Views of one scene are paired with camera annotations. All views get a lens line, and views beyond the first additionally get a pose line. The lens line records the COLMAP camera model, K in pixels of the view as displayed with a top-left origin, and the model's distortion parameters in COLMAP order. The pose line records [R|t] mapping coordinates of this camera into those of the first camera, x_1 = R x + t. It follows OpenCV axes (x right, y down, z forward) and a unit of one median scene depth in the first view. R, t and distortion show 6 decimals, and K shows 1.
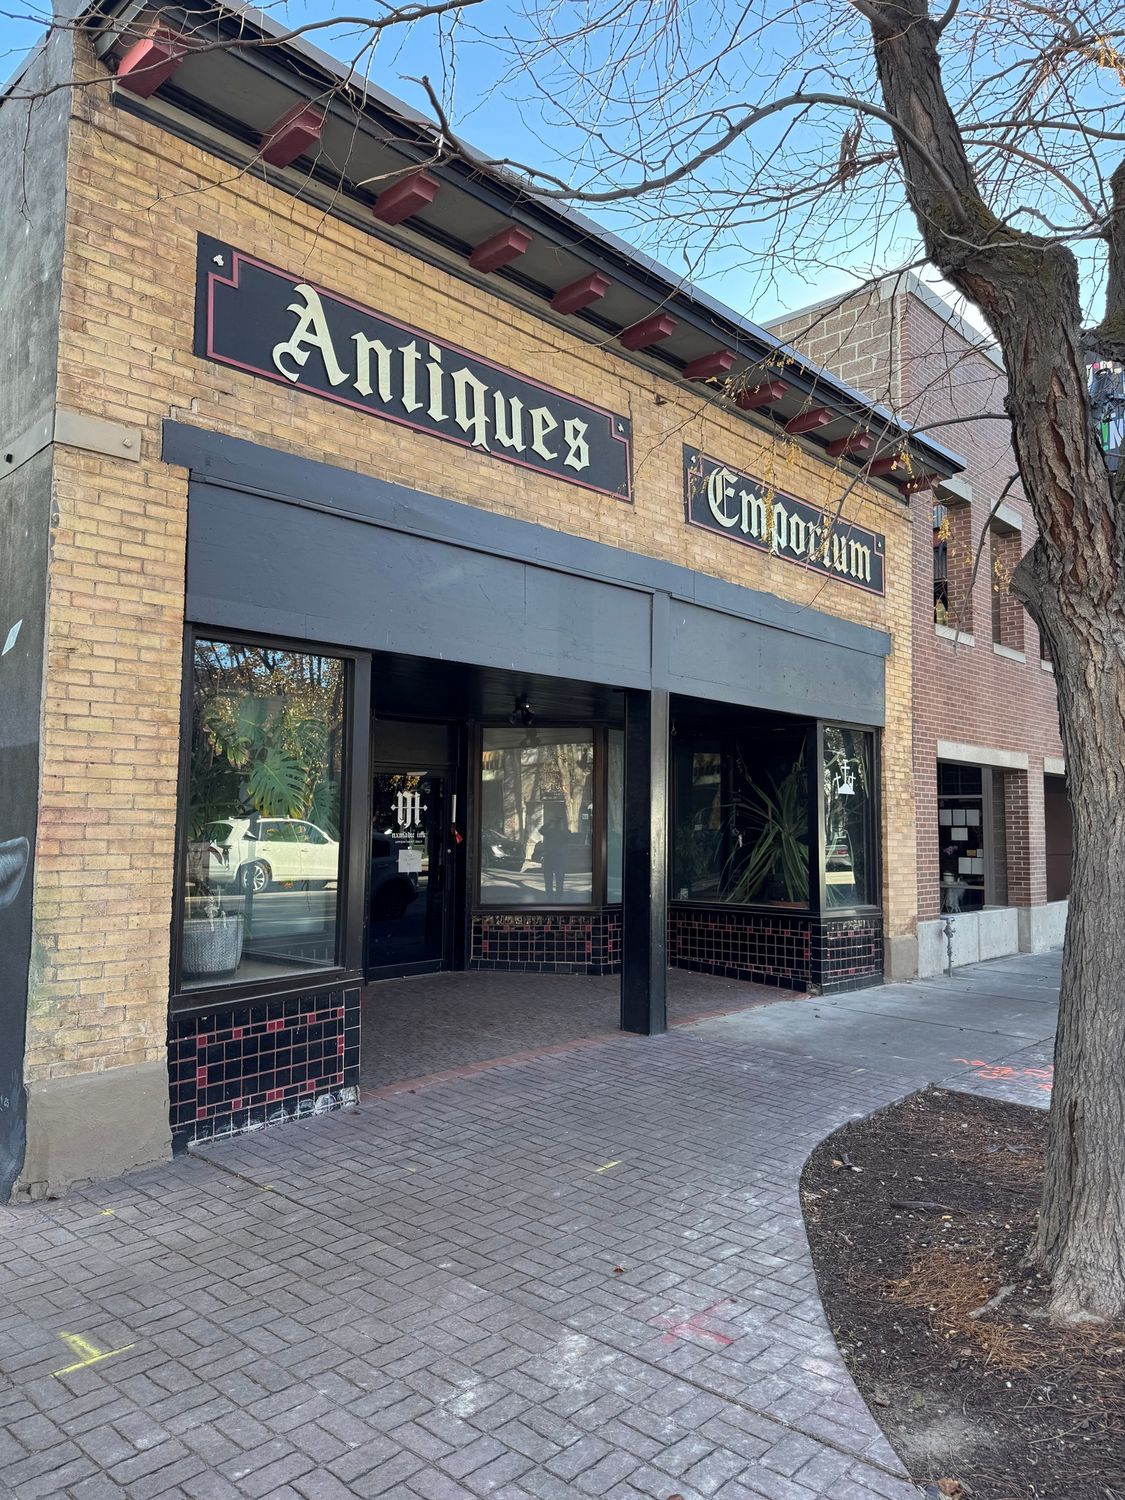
lens RADIAL K [[1049.2, 0, 561.5], [0, 1049.2, 758.8], [0, 0, 1]] dist [0.047571, -0.027772]
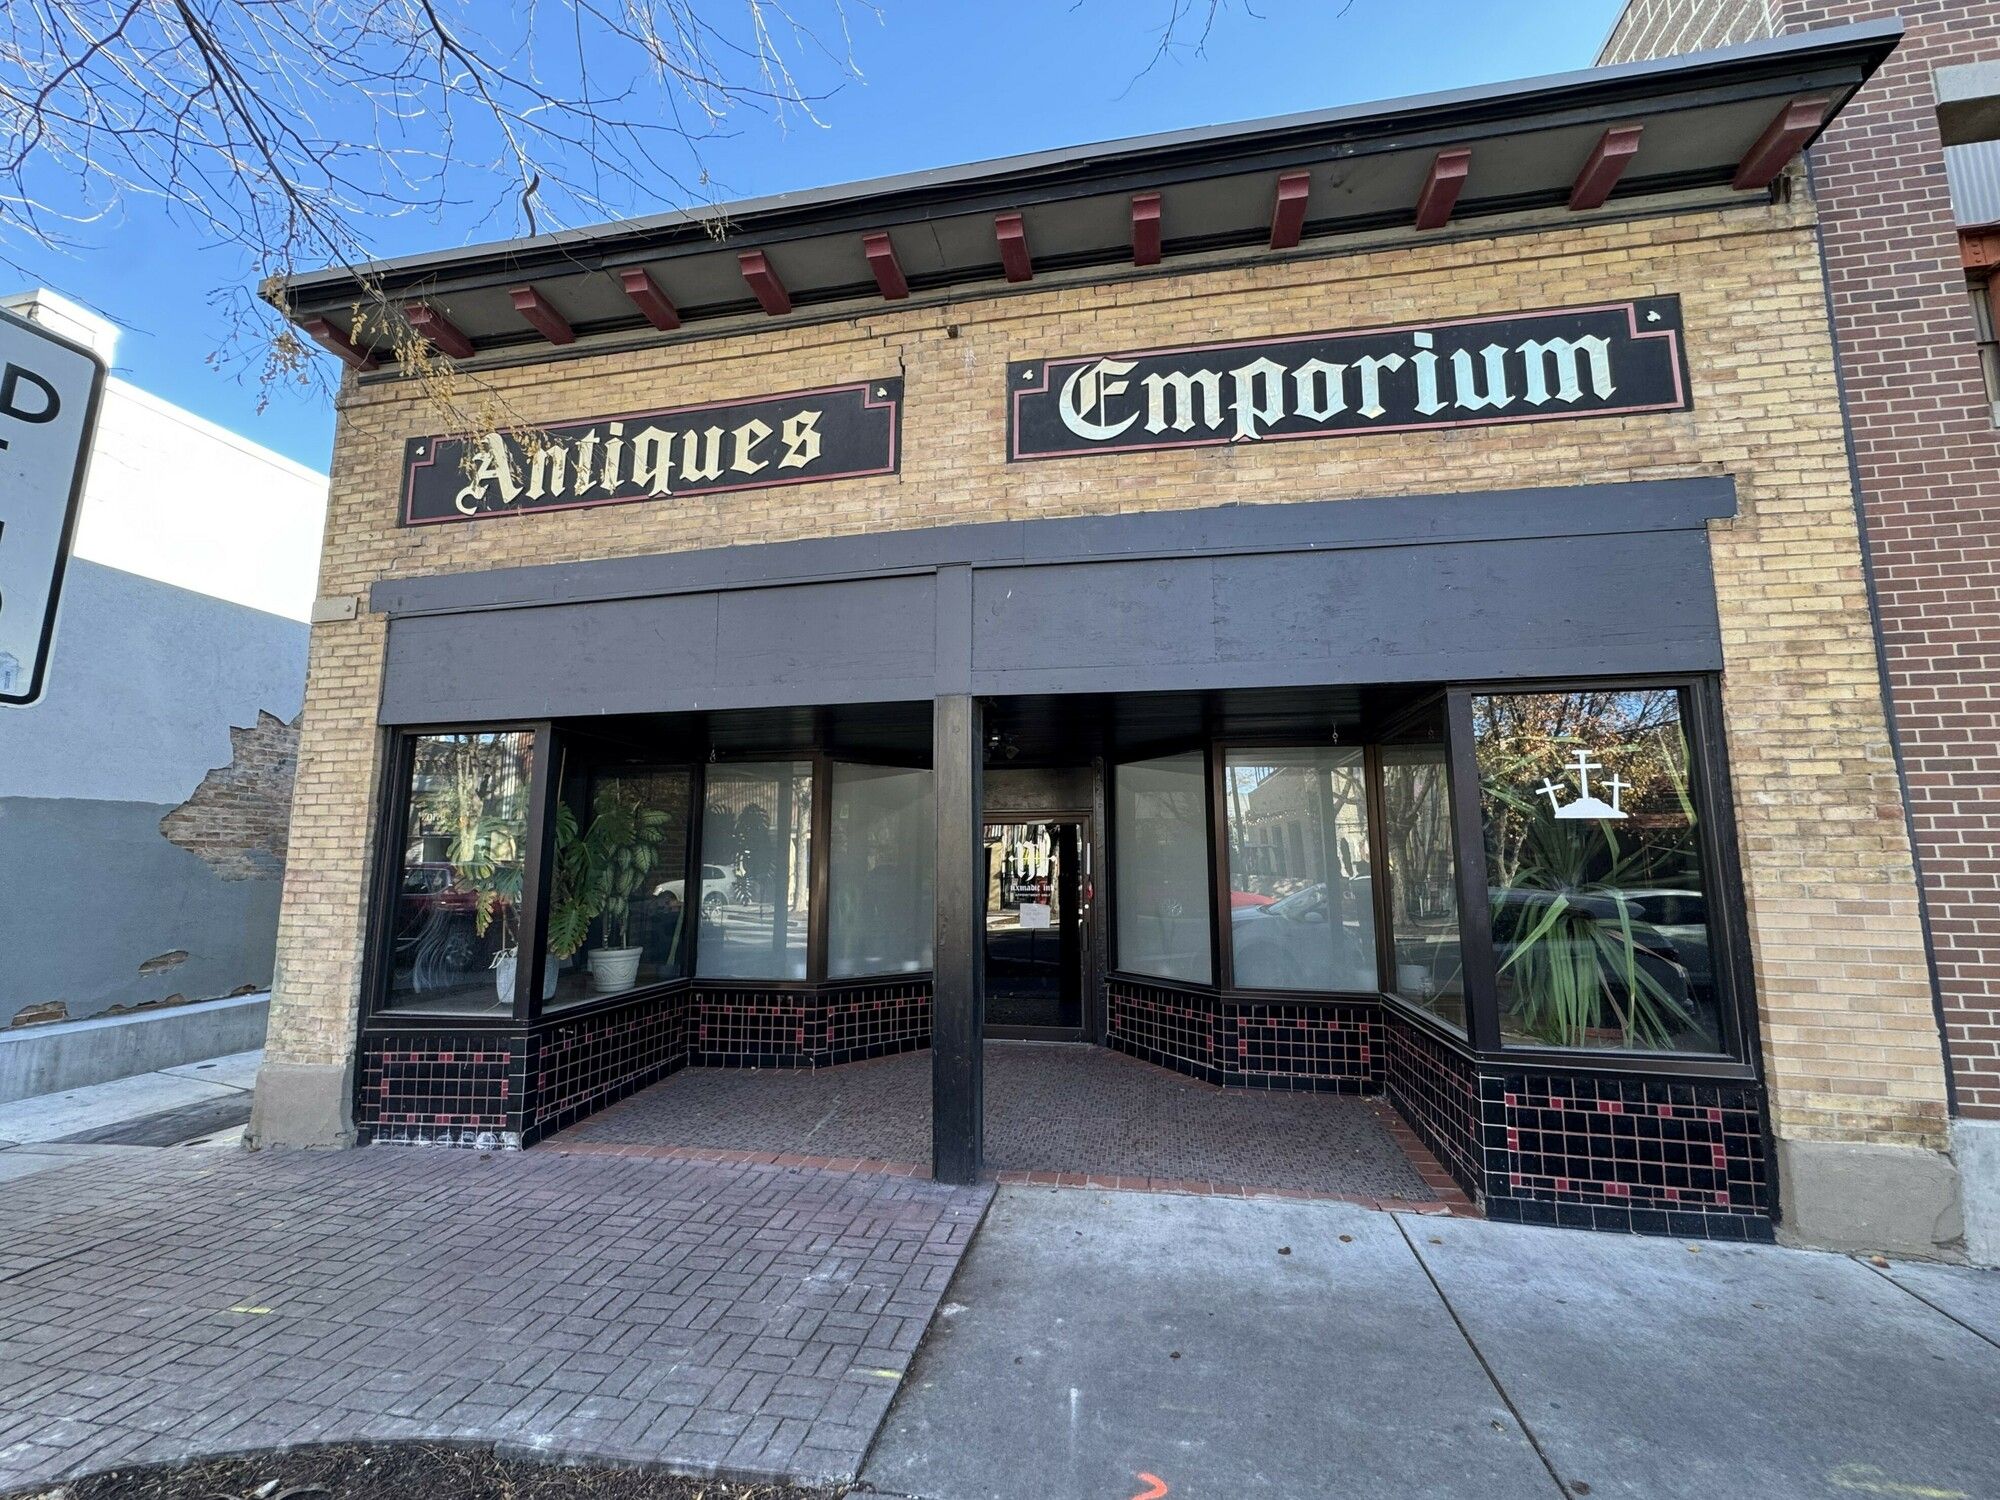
lens RADIAL K [[818.3, 0, 1000.6], [0, 818.3, 749.9], [0, 0, 1]] dist [-0.006107, 0.002572]
pose [[0.533739, -0.125037, -0.836355, 0.797661], [0.057753, 0.992089, -0.111464, 0.051109], [0.843675, 0.011191, 0.536737, 0.977390]]
